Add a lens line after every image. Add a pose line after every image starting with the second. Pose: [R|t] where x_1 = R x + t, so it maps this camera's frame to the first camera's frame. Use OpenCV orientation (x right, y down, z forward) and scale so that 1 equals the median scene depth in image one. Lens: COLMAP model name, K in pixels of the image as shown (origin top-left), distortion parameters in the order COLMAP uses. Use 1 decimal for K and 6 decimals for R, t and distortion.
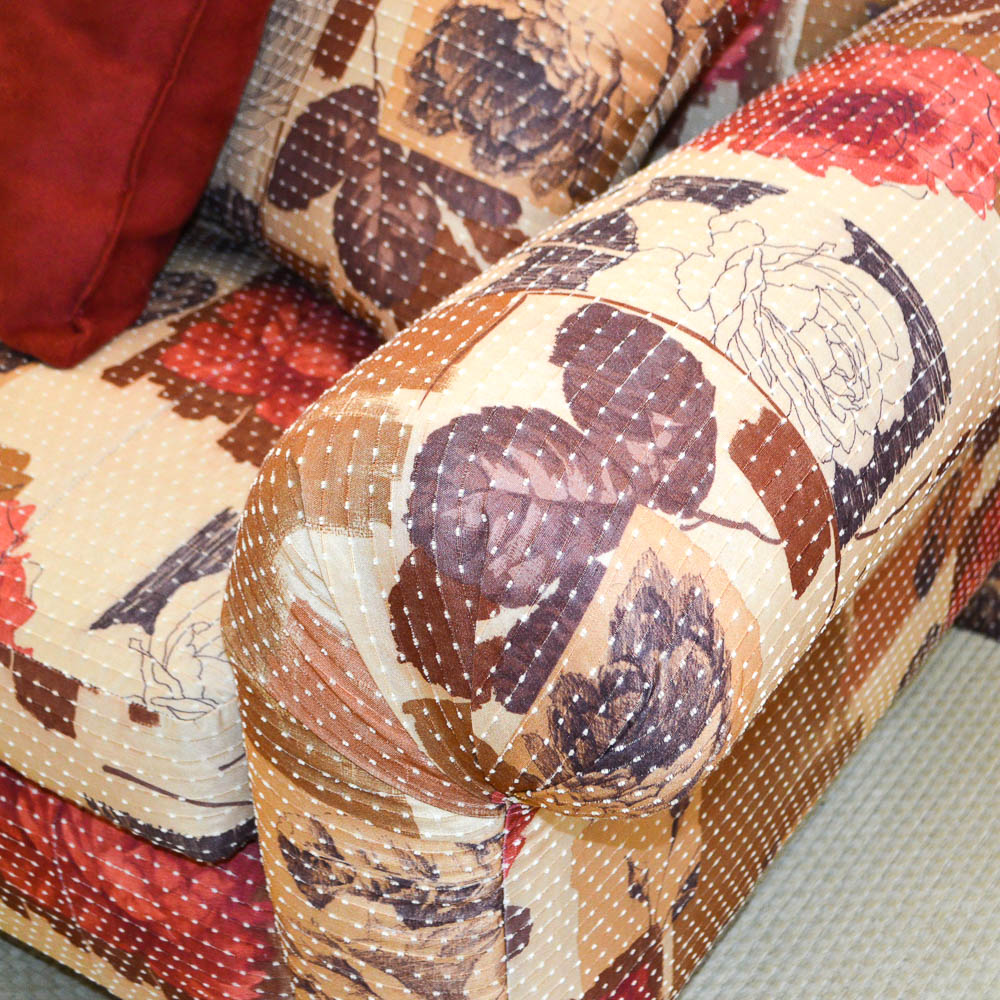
lens RADIAL K [[1750.4, 0, 515.7], [0, 1750.4, 540.8], [0, 0, 1]] dist [-0.062937, -0.027057]
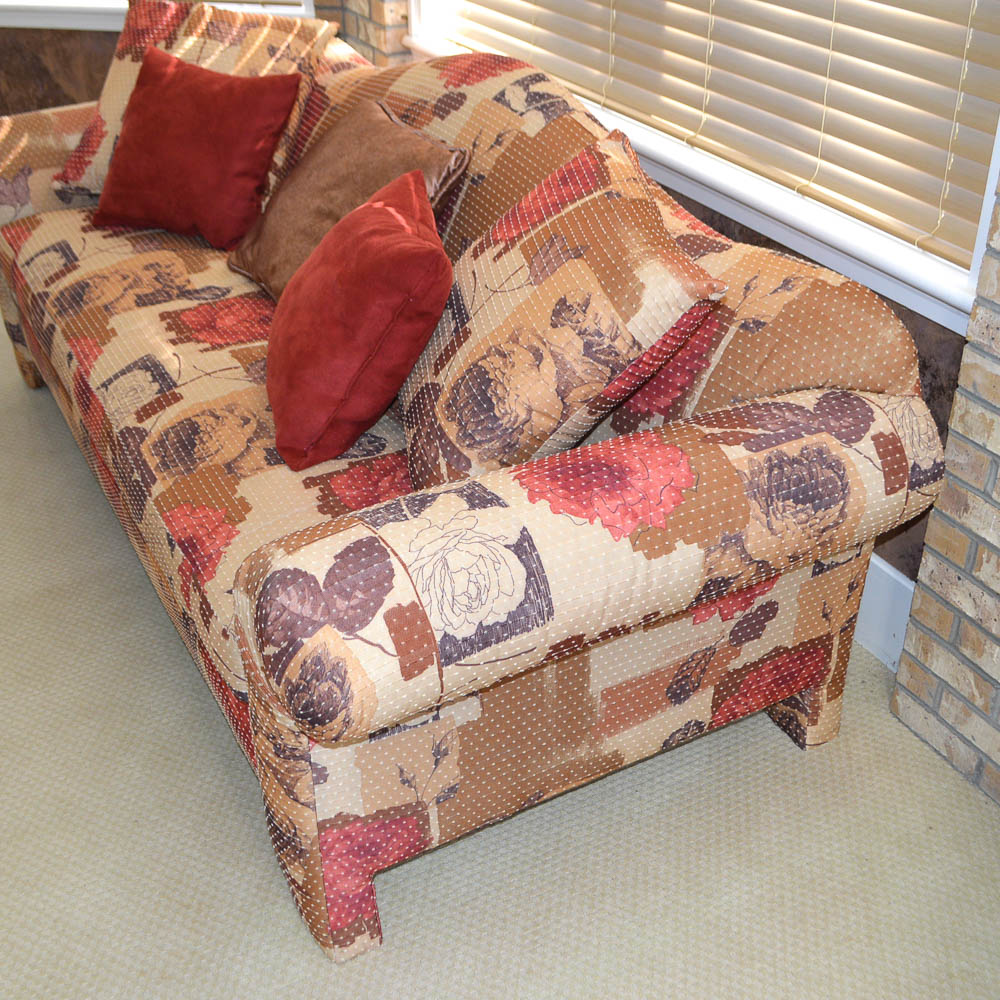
lens RADIAL K [[1238.1, 0, 528.8], [0, 1238.1, 534.0], [0, 0, 1]] dist [-0.070503, -0.031998]
pose [[0.893123, 0.298233, -0.336732, 0.609931], [-0.289701, 0.954048, 0.076591, -0.250205], [0.344101, 0.029146, 0.938480, -0.398198]]
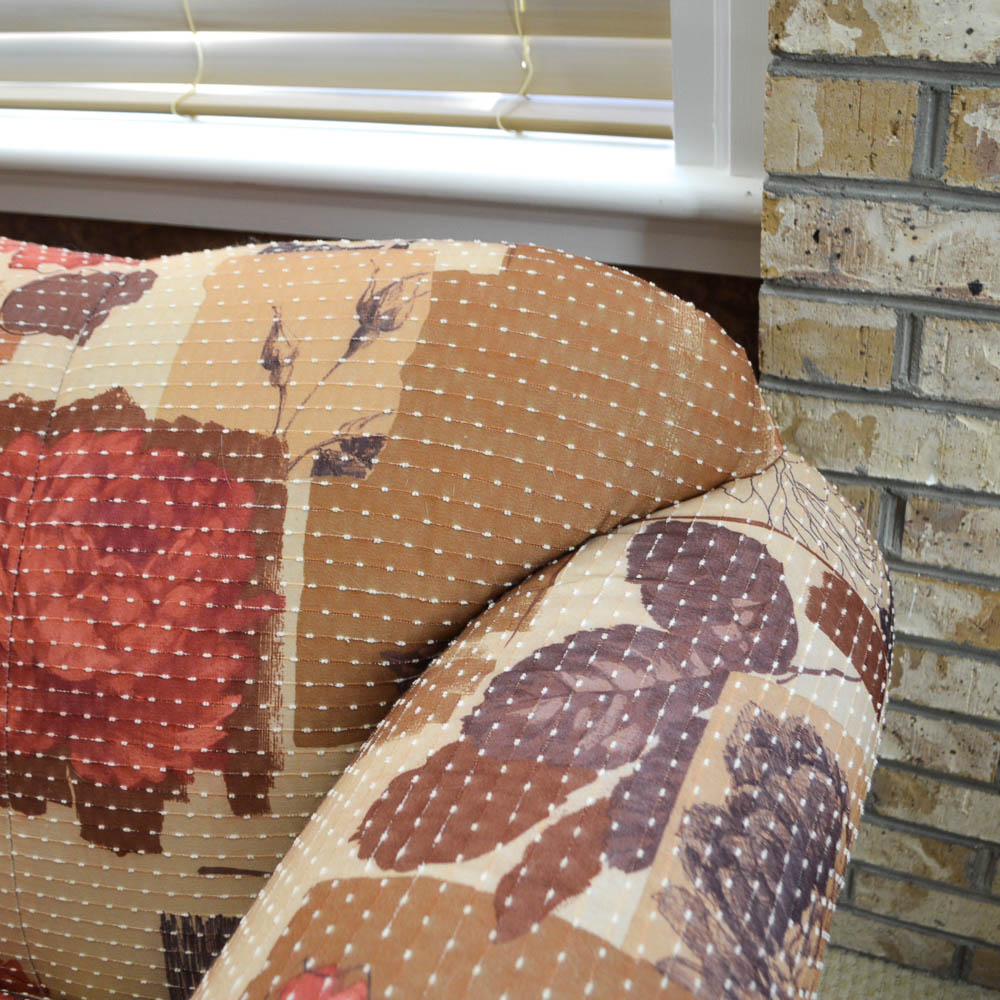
lens RADIAL K [[1238.1, 0, 528.8], [0, 1238.1, 534.0], [0, 0, 1]] dist [-0.070503, -0.031998]
pose [[0.977086, -0.156684, 0.144062, 0.238687], [0.146273, 0.985981, 0.080287, -0.471601], [-0.154622, -0.057375, 0.986306, 0.621034]]
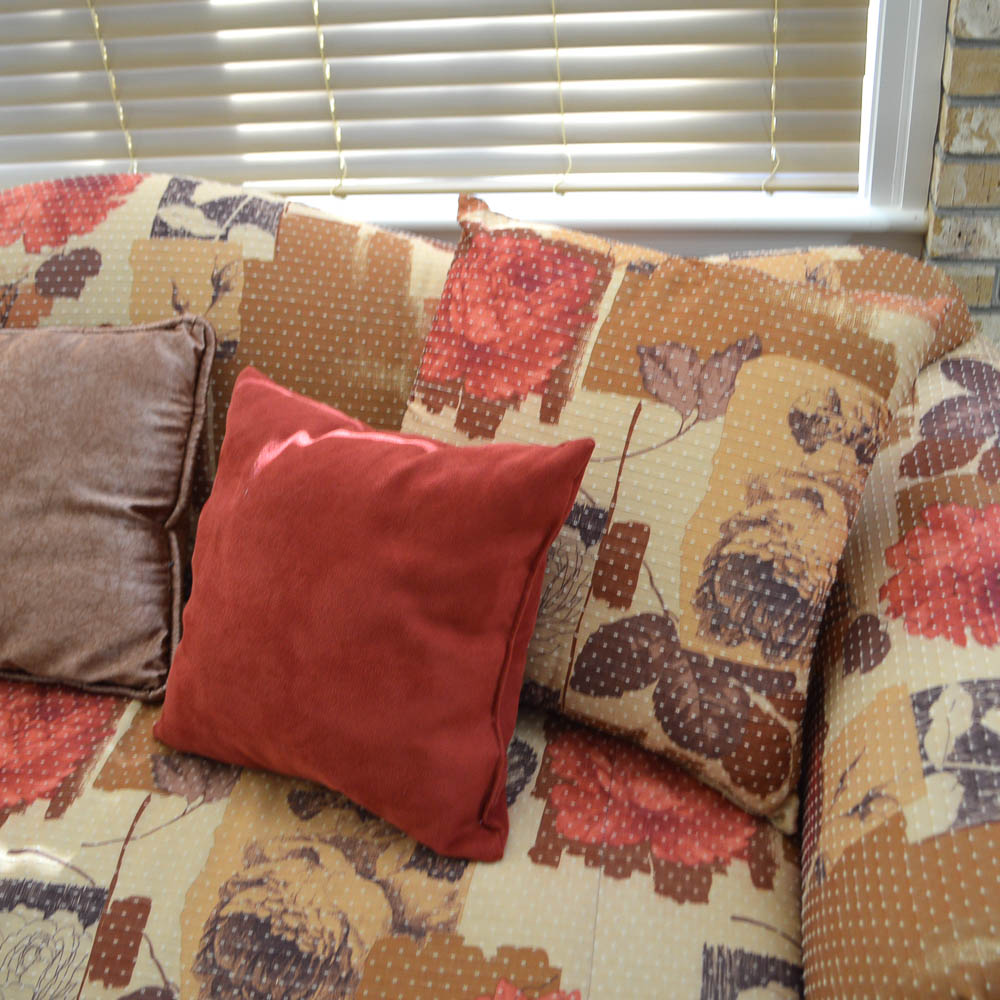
lens RADIAL K [[1238.1, 0, 528.8], [0, 1238.1, 534.0], [0, 0, 1]] dist [-0.070503, -0.031998]
pose [[0.907822, -0.265836, 0.324330, -0.529846], [0.250700, 0.964018, 0.088425, -0.470707], [-0.336166, 0.001035, 0.941802, 0.071964]]
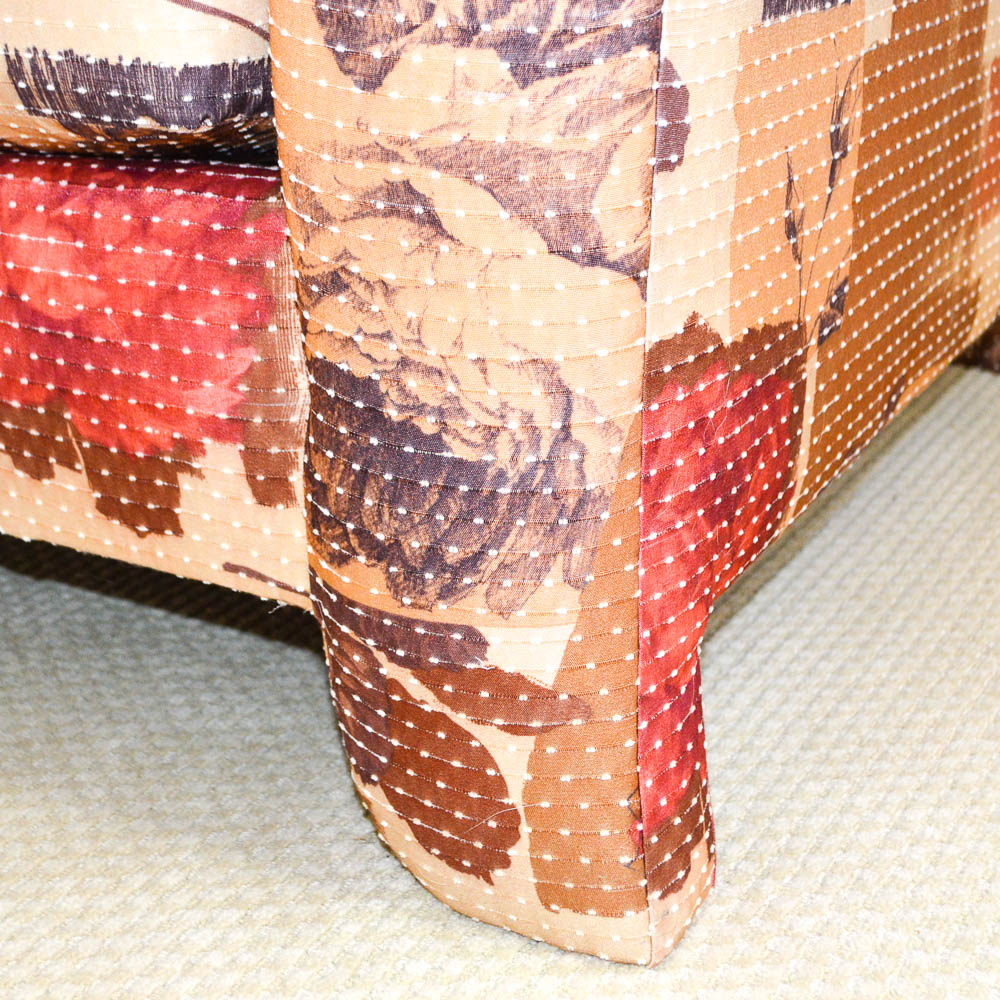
lens RADIAL K [[1750.4, 0, 515.7], [0, 1750.4, 540.8], [0, 0, 1]] dist [-0.062937, -0.027057]
pose [[0.995583, 0.013709, 0.092876, -0.101428], [0.001249, 0.987259, -0.159118, 0.417810], [-0.093874, 0.158531, 0.982881, 0.319970]]
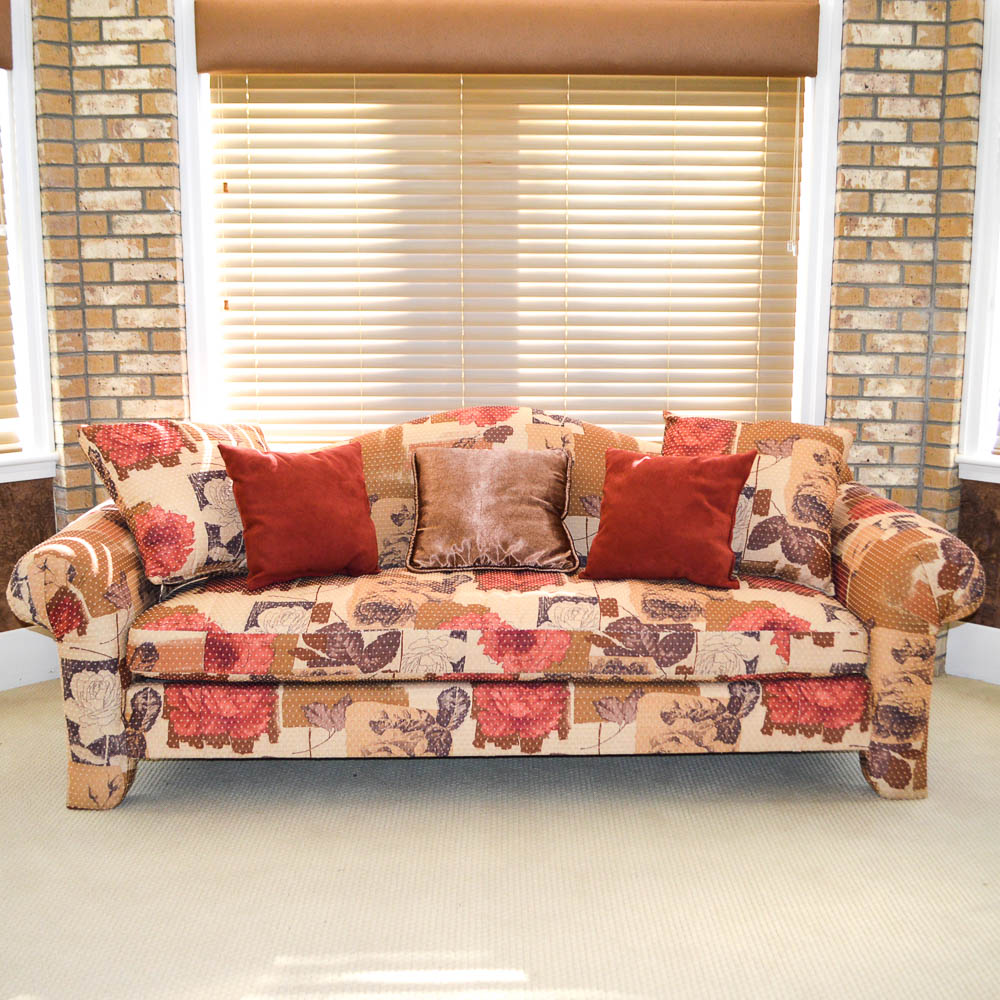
lens RADIAL K [[1238.1, 0, 528.8], [0, 1238.1, 534.0], [0, 0, 1]] dist [-0.070503, -0.031998]
pose [[0.814382, -0.053662, 0.577843, -2.375067], [0.271628, 0.915159, -0.297831, 0.510226], [-0.512836, 0.399506, 0.759865, -0.934352]]
